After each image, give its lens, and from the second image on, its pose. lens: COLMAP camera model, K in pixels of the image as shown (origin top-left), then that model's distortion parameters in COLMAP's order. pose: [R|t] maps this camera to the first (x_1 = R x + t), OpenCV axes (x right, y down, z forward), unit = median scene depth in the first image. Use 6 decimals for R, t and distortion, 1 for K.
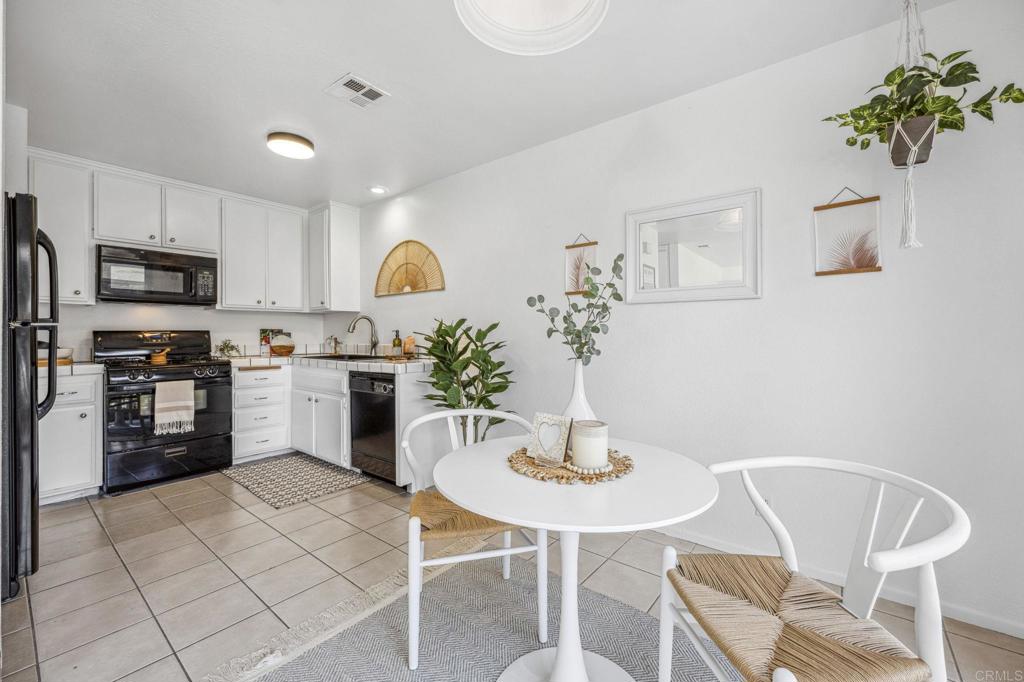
lens RADIAL K [[409.7, 0, 510.0], [0, 409.7, 332.0], [0, 0, 1]] dist [0.002698, 0.000168]
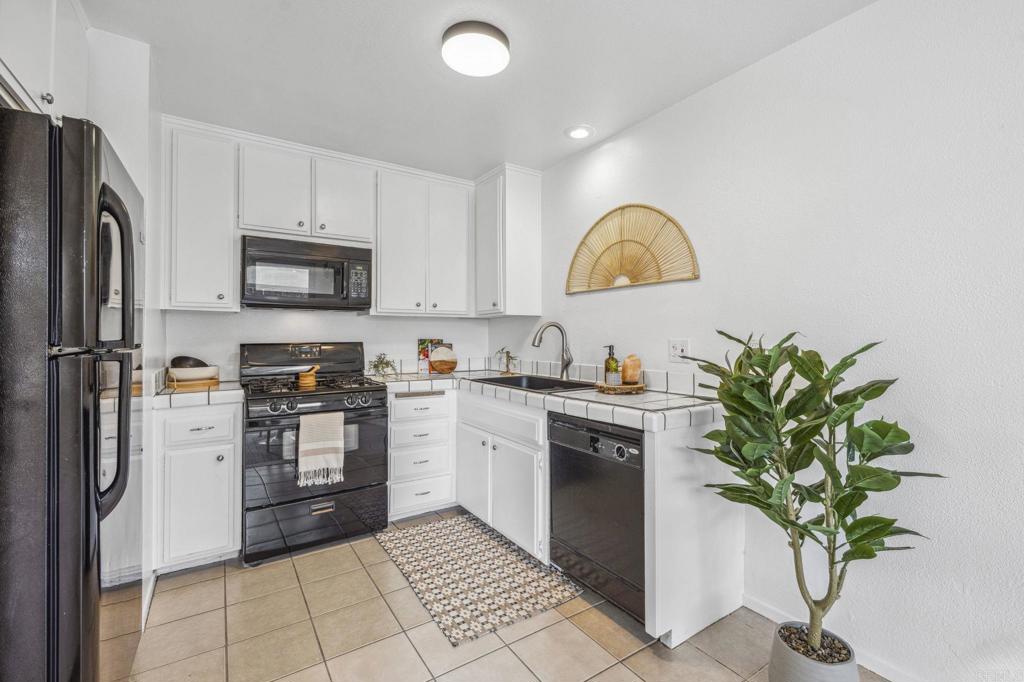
lens RADIAL K [[441.3, 0, 513.5], [0, 441.3, 329.9], [0, 0, 1]] dist [0.002179, -0.000294]
pose [[0.953061, 0.001277, -0.302777, -0.221793], [-0.003525, 0.999970, -0.006880, -0.024029], [0.302759, 0.007625, 0.953037, 0.310198]]
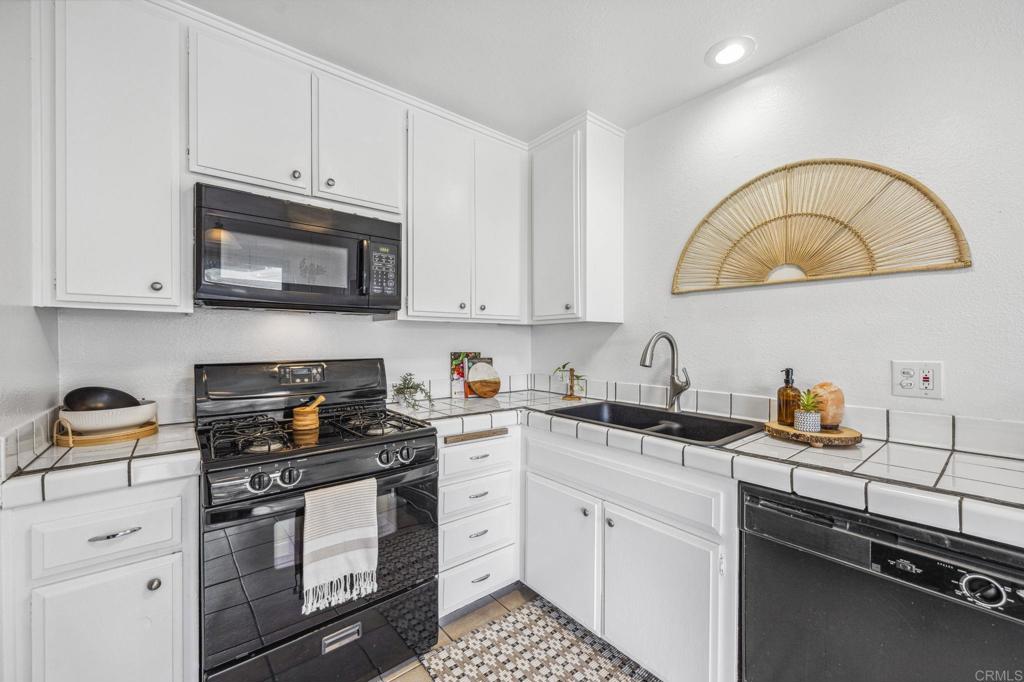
lens RADIAL K [[409.7, 0, 516.2], [0, 409.7, 341.8], [0, 0, 1]] dist [0.002698, 0.000168]
pose [[0.979475, 0.008927, -0.201368, -0.489849], [-0.006954, 0.999921, 0.010506, -0.035954], [0.201445, -0.008890, 0.979459, 0.545195]]
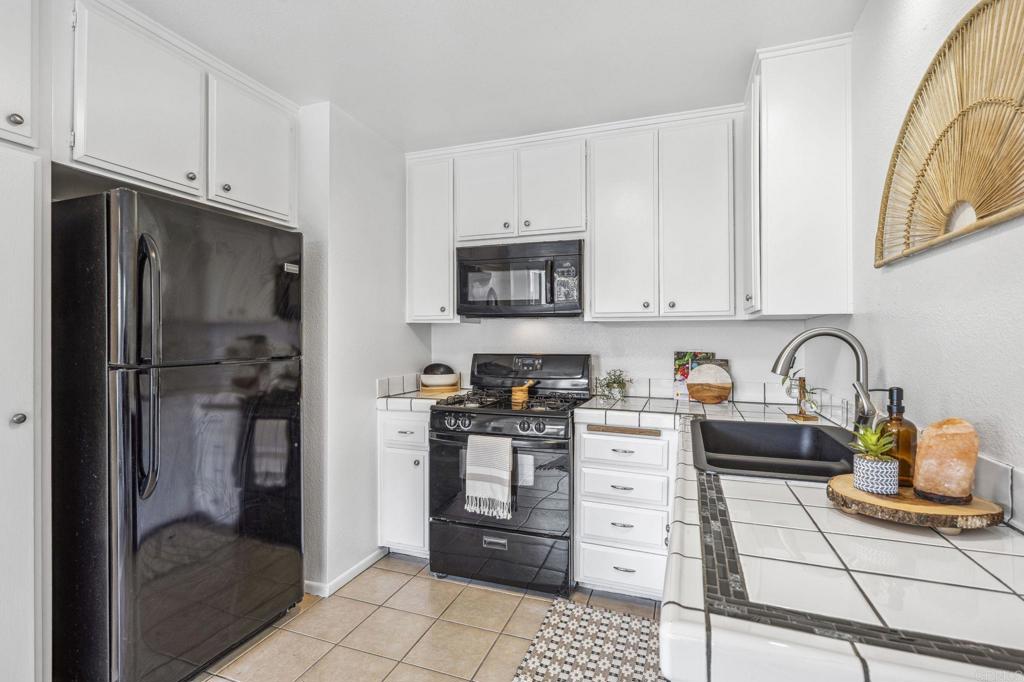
lens RADIAL K [[475.0, 0, 516.0], [0, 475.0, 336.5], [0, 0, 1]] dist [-0.001574, -0.000006]
pose [[0.327997, 0.004576, -0.944668, -0.077379], [0.001785, 0.999983, 0.005464, -0.039444], [0.944677, -0.003479, 0.327983, 0.711165]]
